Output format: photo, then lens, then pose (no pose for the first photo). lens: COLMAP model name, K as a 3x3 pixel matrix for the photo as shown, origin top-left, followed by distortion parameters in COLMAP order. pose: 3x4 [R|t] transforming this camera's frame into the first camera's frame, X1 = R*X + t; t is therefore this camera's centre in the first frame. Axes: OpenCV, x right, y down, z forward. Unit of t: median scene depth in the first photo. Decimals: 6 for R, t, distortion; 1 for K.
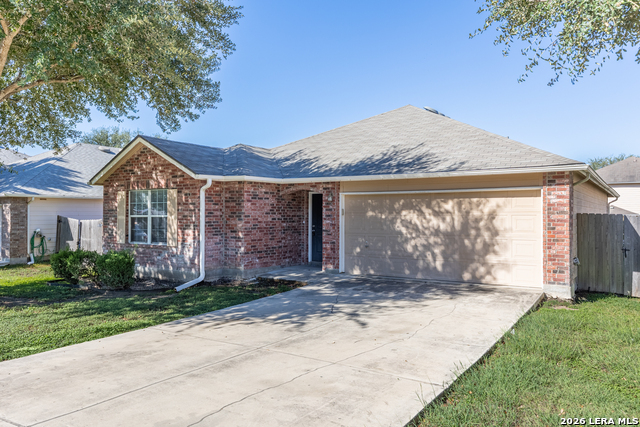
lens RADIAL K [[483.2, 0, 320.0], [0, 483.2, 213.5], [0, 0, 1]] dist [0.002014, -0.002747]
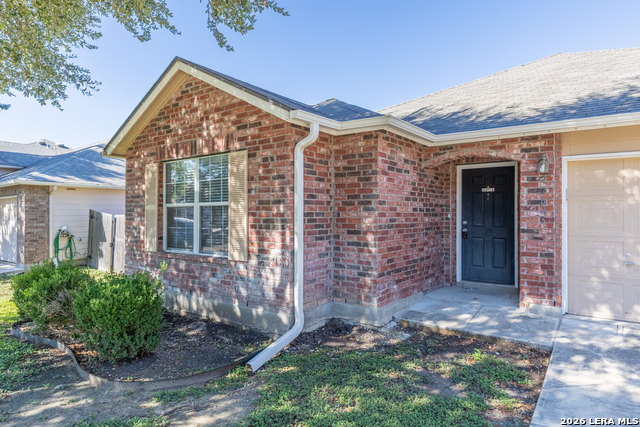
lens RADIAL K [[403.0, 0, 320.0], [0, 403.0, 213.5], [0, 0, 1]] dist [0.024175, 0.000784]
pose [[0.997607, -0.002317, -0.069099, -0.180677], [0.002490, 0.999994, 0.002408, 0.015207], [0.069093, -0.002574, 0.997607, 0.551018]]
